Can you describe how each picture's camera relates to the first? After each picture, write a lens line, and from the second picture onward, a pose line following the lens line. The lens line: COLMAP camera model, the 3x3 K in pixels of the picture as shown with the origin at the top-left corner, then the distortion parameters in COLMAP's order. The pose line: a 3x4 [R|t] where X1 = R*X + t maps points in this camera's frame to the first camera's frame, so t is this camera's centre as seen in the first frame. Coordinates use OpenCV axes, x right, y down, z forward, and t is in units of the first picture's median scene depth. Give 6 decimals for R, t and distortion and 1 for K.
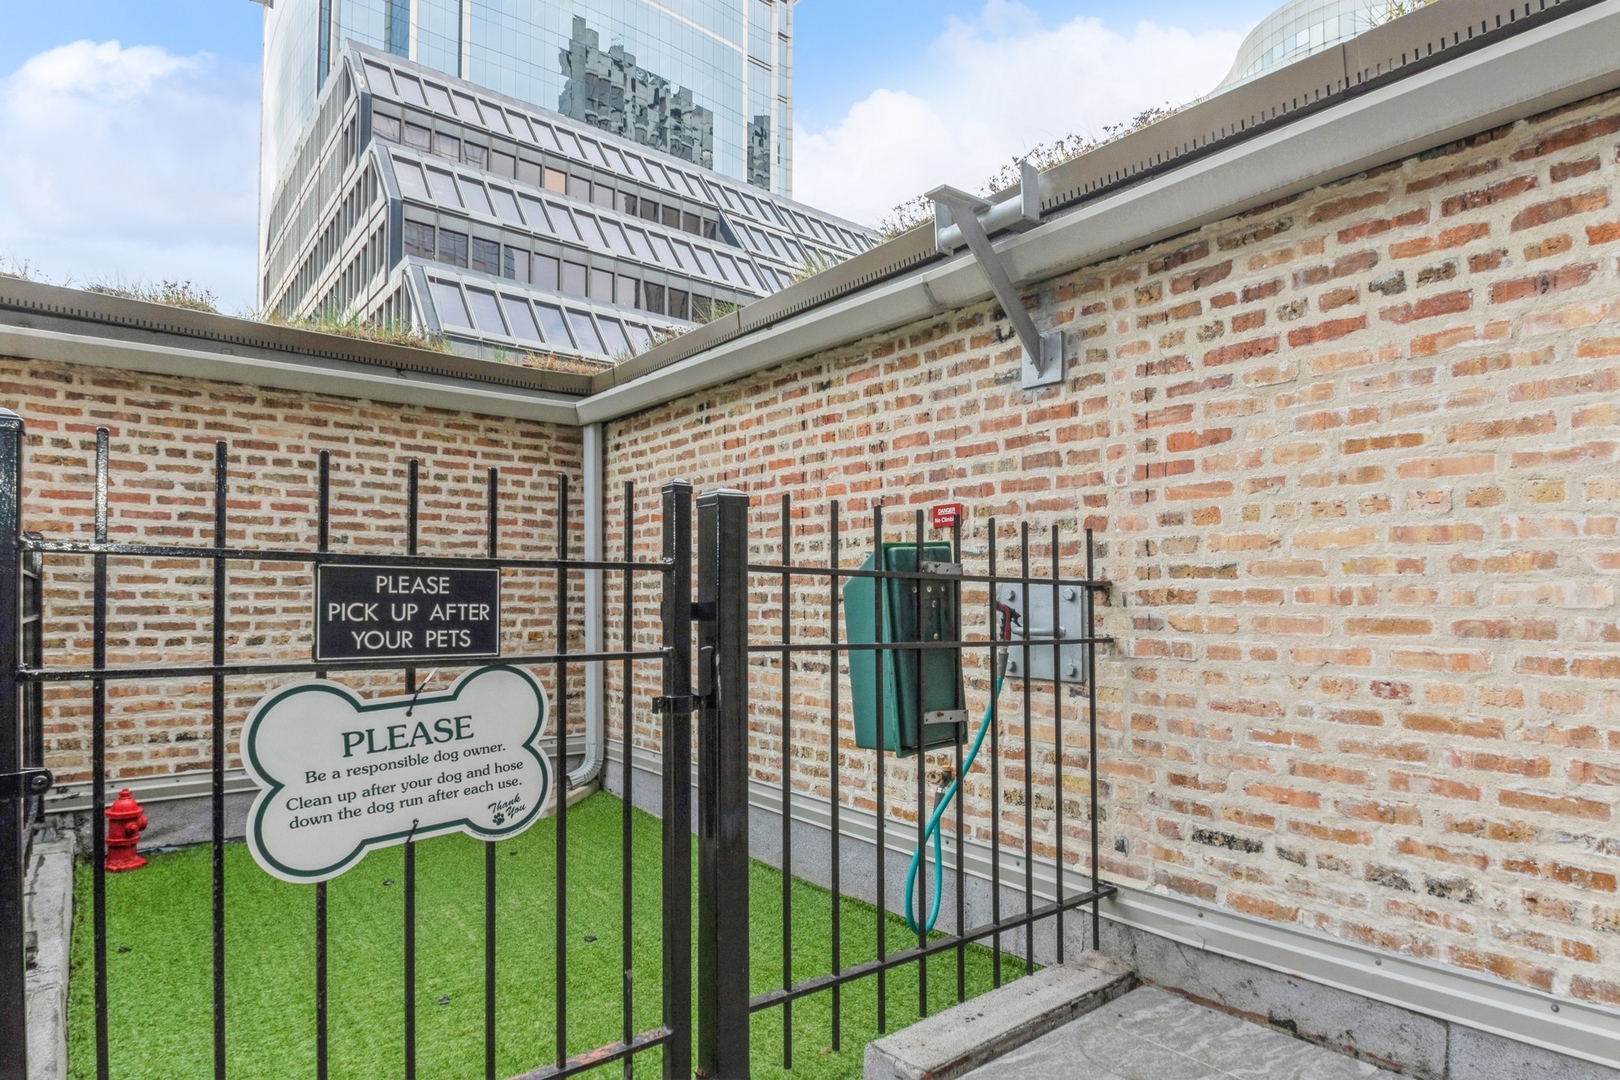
lens RADIAL K [[903.0, 0, 810.8], [0, 903.0, 579.0], [0, 0, 1]] dist [-0.004149, -0.001207]
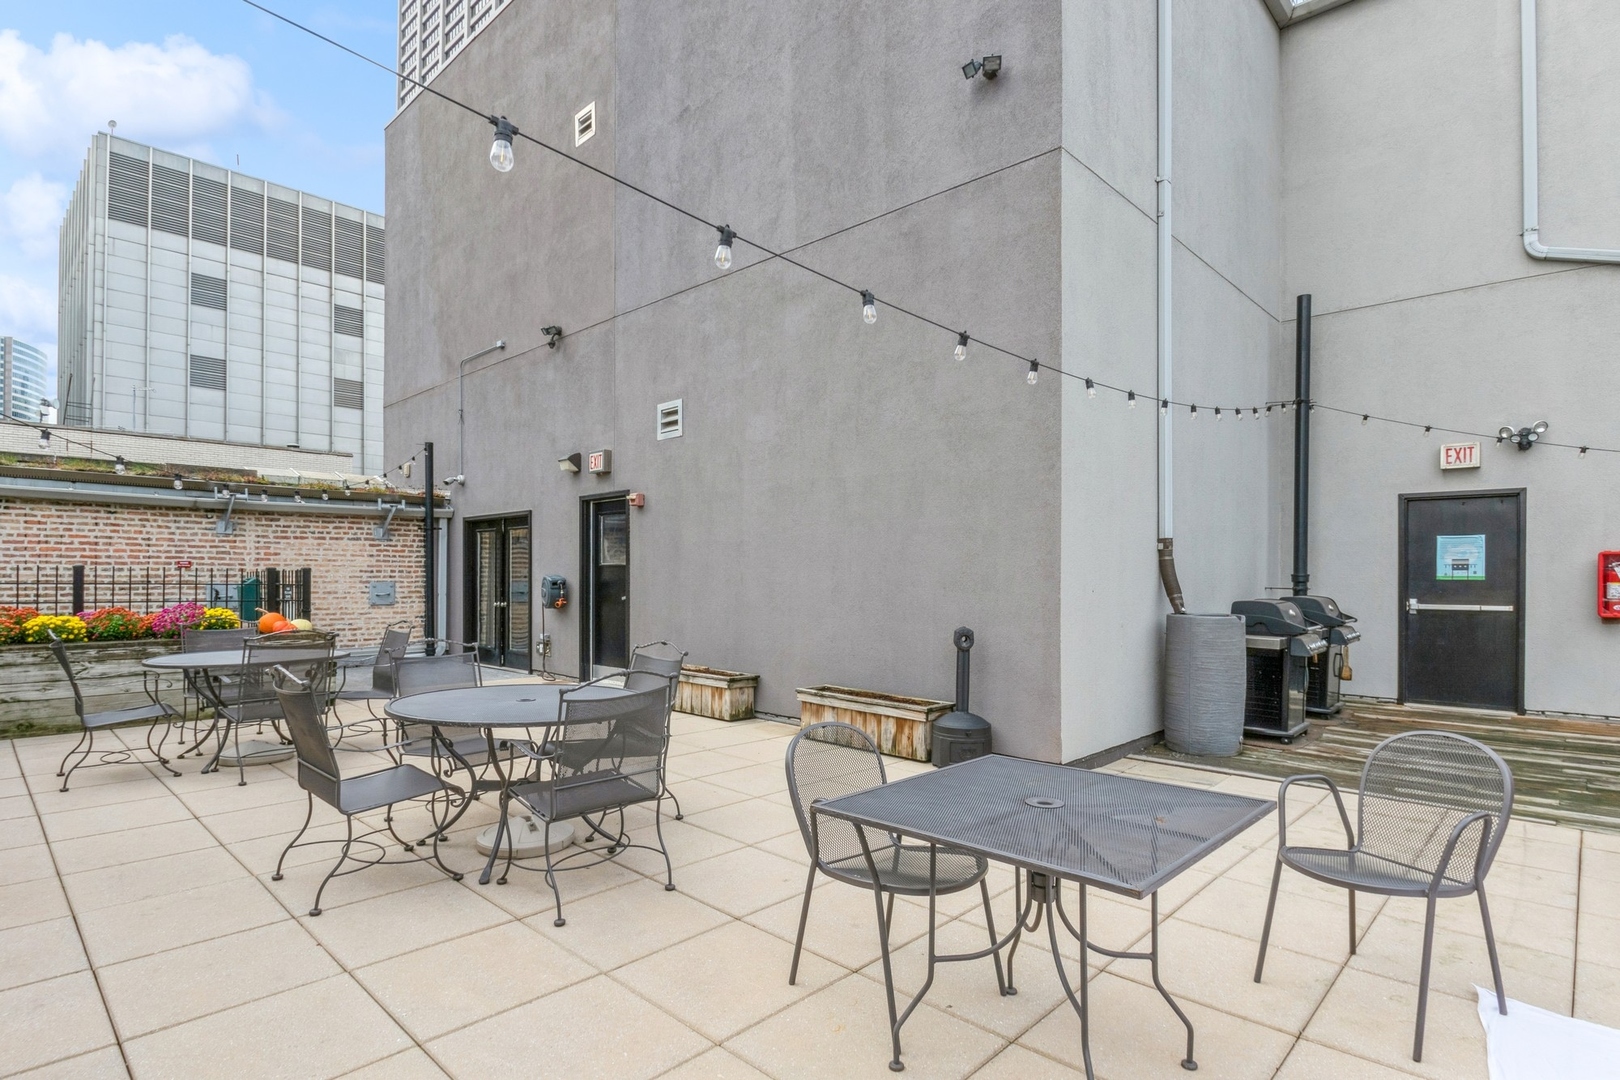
lens RADIAL K [[810.6, 0, 812.6], [0, 810.6, 587.1], [0, 0, 1]] dist [-0.001000, -0.000683]
pose [[-0.120899, -0.000471, 0.992665, -3.885162], [-0.020532, 0.999787, -0.002027, -0.030394], [-0.992452, -0.020626, -0.120883, -1.222430]]
